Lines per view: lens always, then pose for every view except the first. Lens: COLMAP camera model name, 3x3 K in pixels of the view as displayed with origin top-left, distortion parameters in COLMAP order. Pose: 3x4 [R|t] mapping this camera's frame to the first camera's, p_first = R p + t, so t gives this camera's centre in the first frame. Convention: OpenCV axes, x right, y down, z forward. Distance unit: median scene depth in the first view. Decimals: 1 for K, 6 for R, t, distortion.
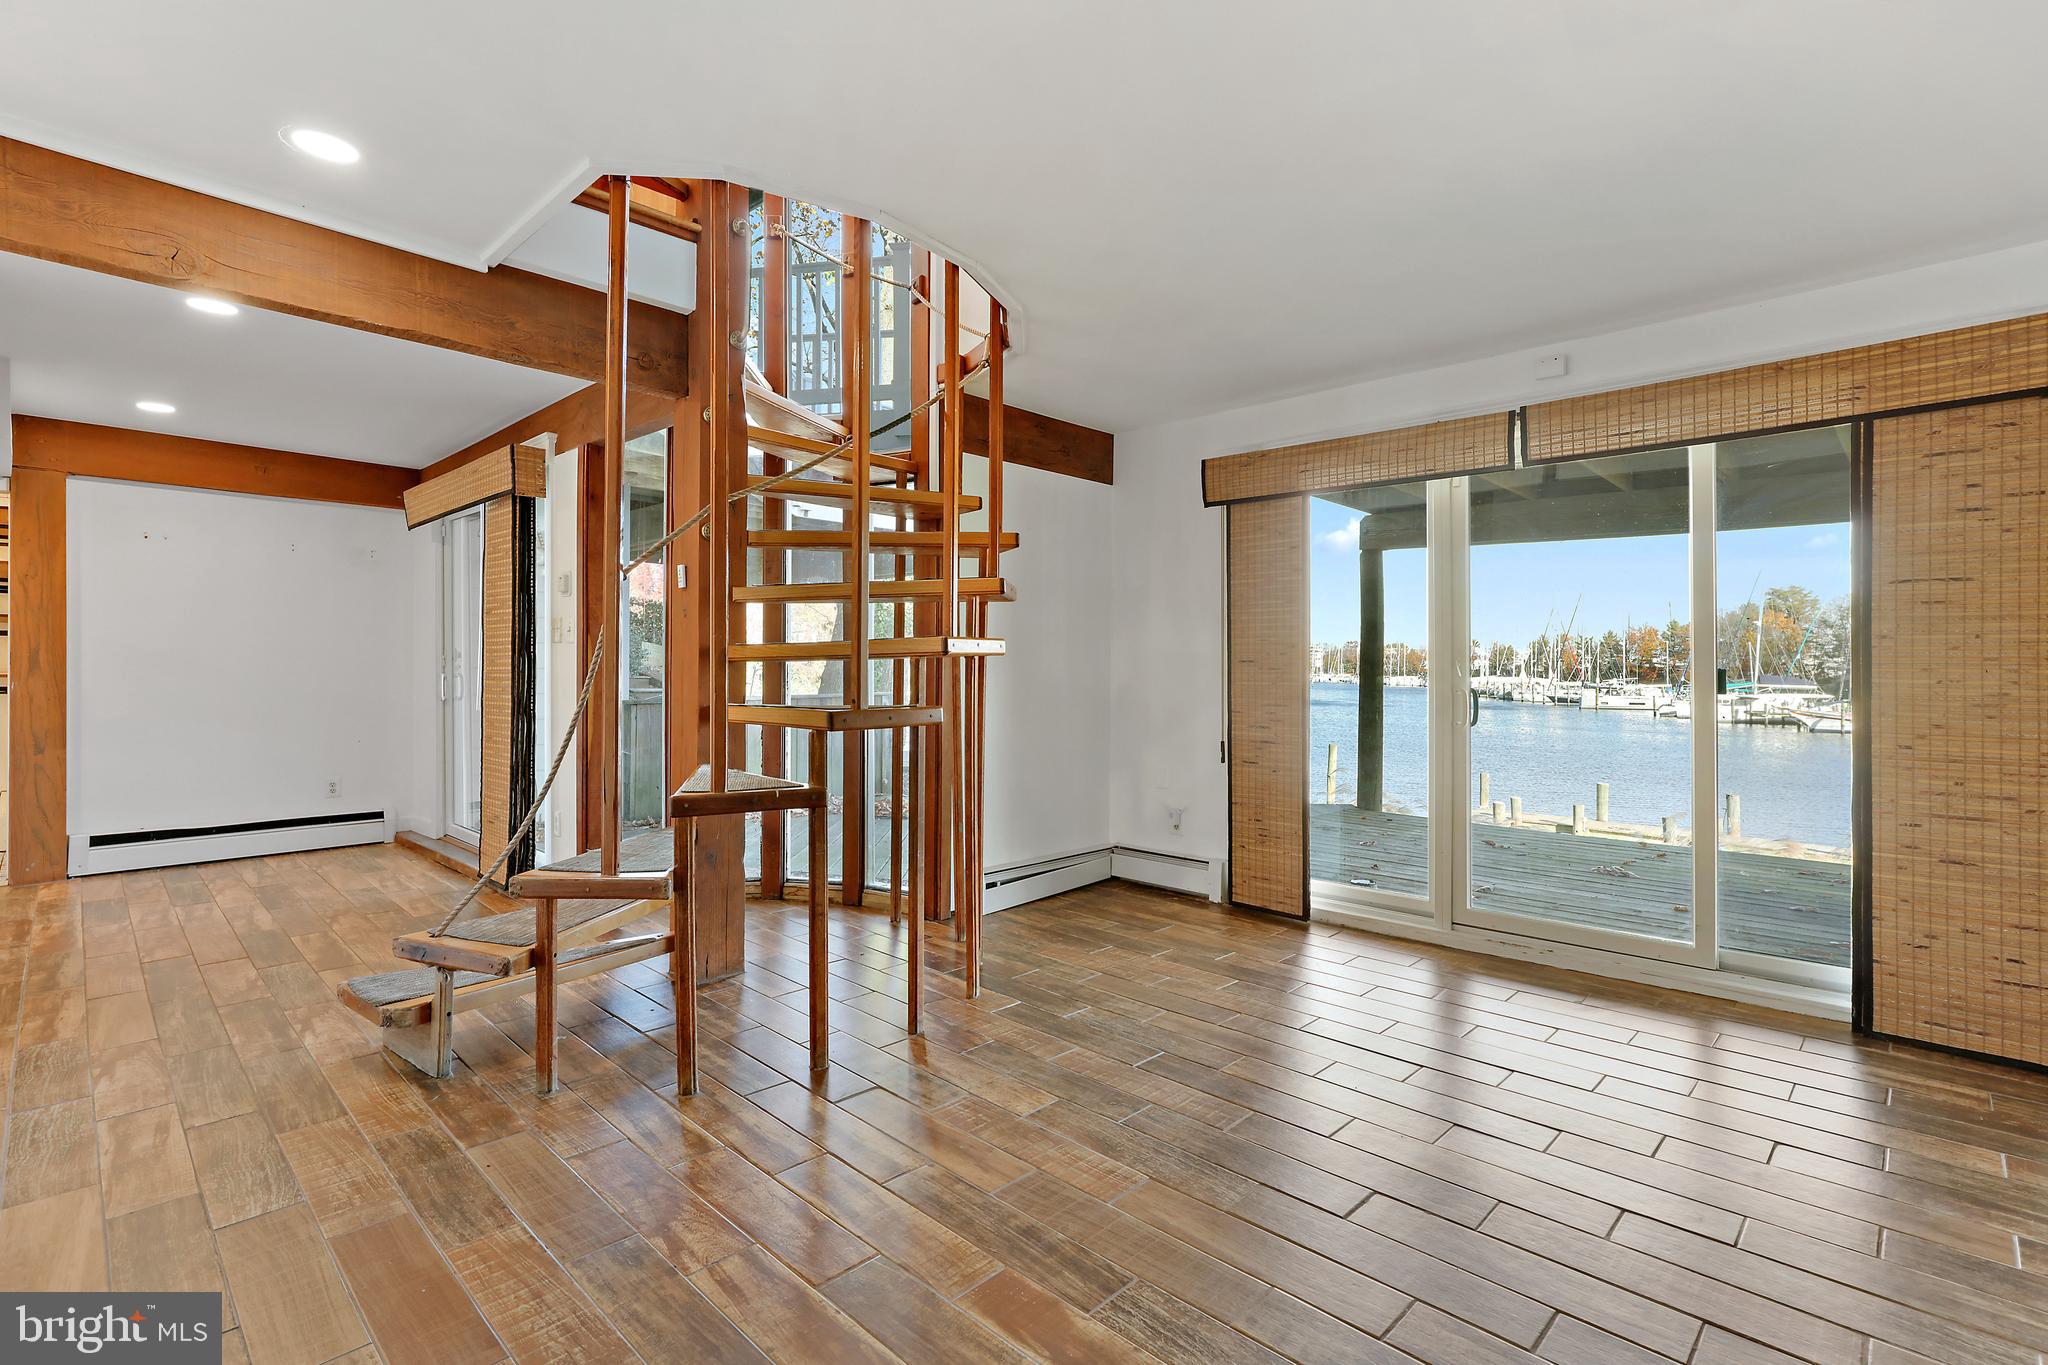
lens RADIAL K [[976.6, 0, 1028.1], [0, 976.6, 675.9], [0, 0, 1]] dist [-0.011524, 0.002595]
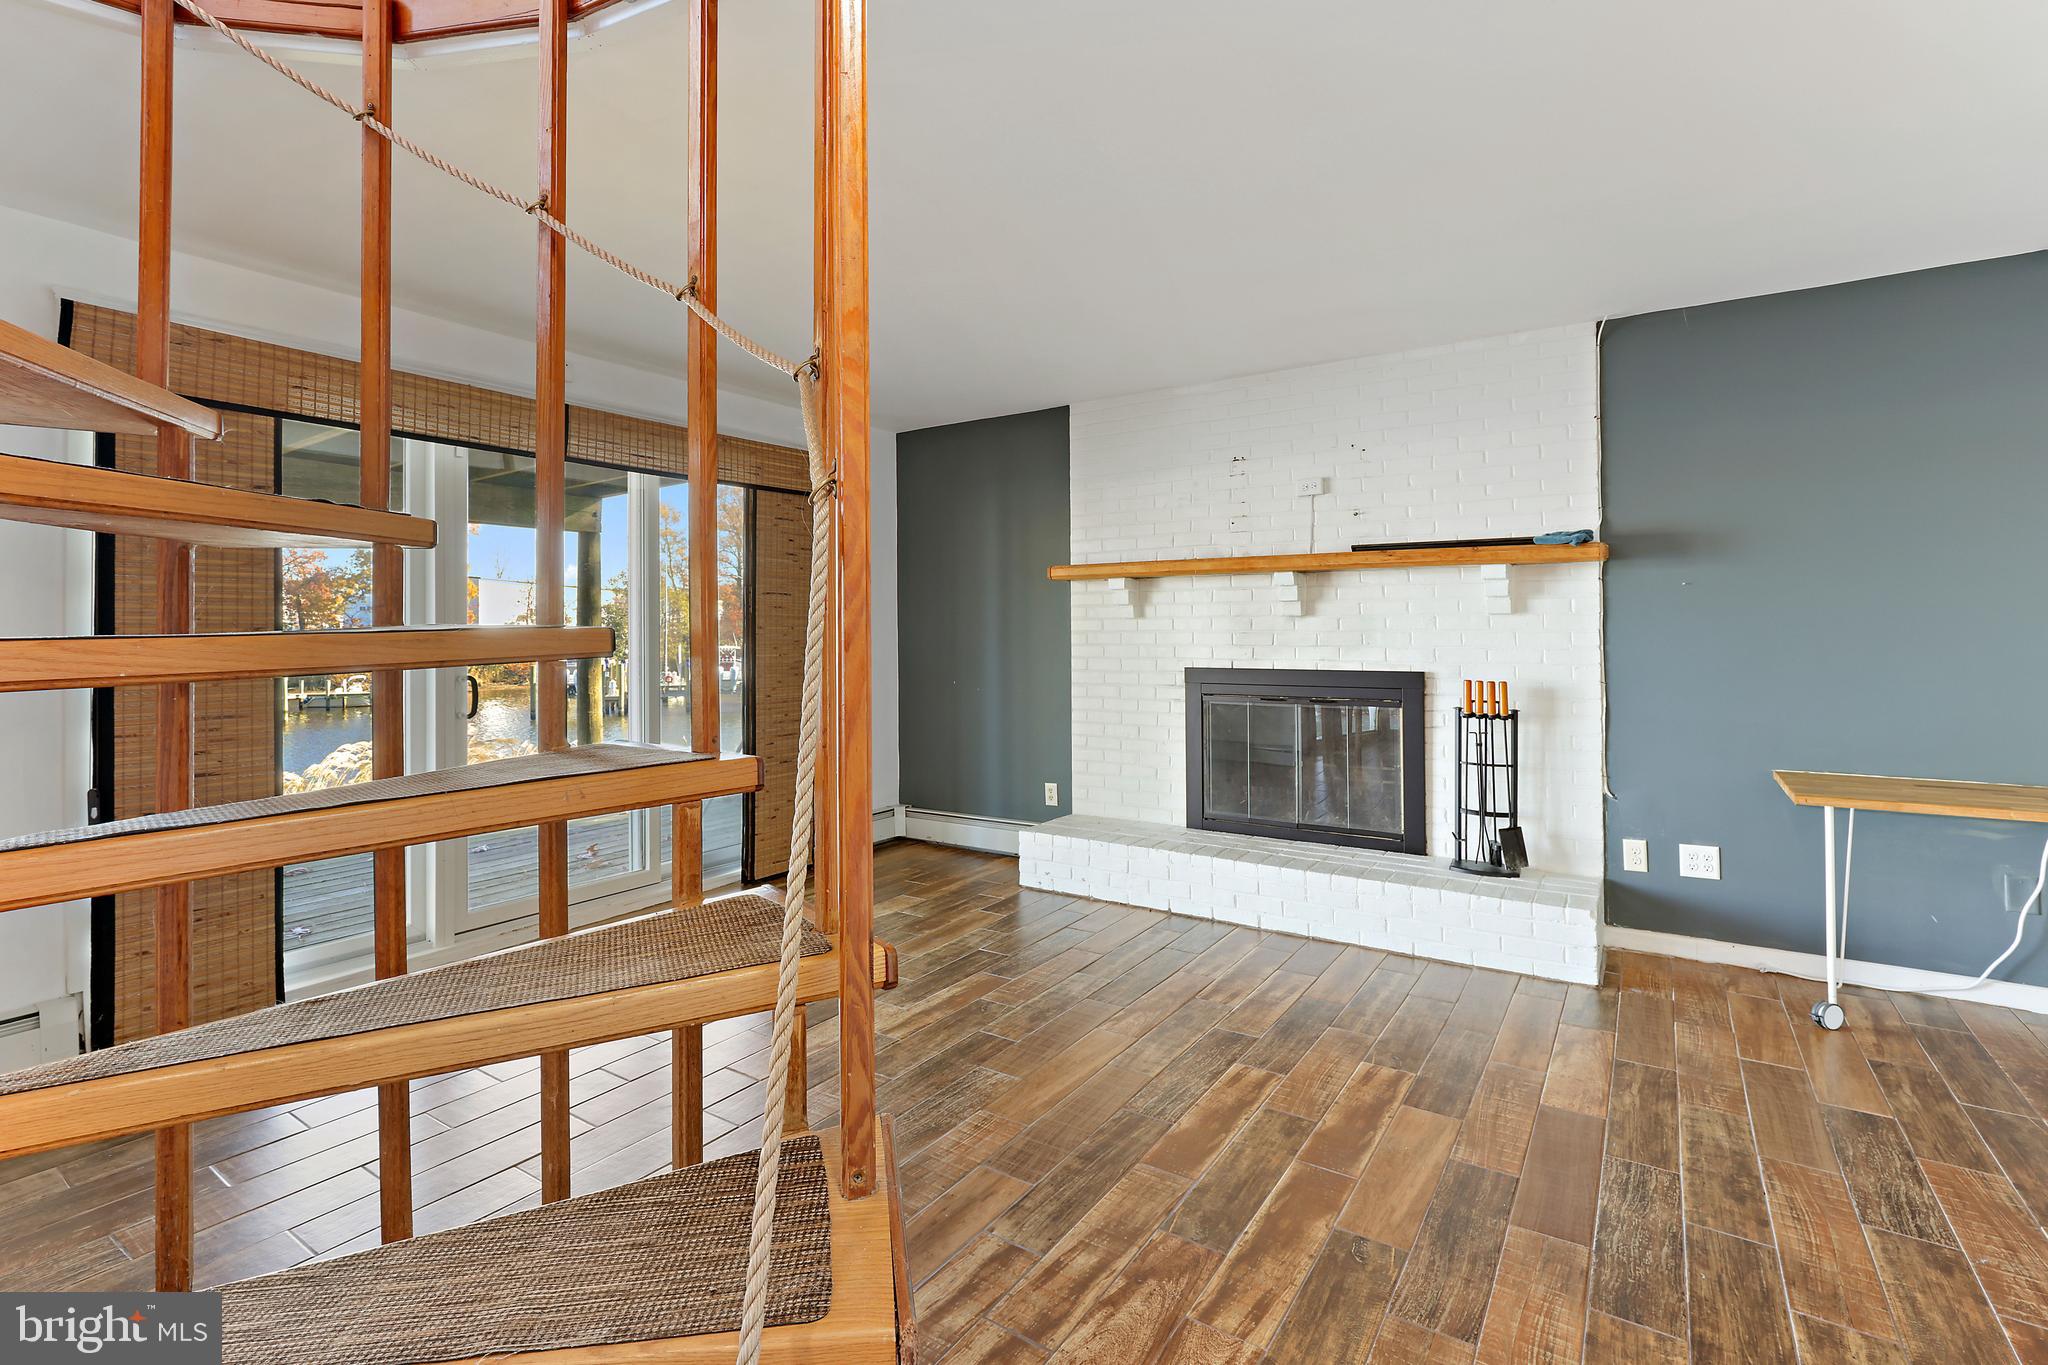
lens RADIAL K [[948.3, 0, 1052.7], [0, 948.3, 630.2], [0, 0, 1]] dist [-0.004999, 0.002068]
pose [[-0.204570, -0.002635, 0.978848, -1.067251], [0.010542, 0.999932, 0.004895, -0.057141], [-0.978795, 0.011320, -0.204528, 1.240314]]
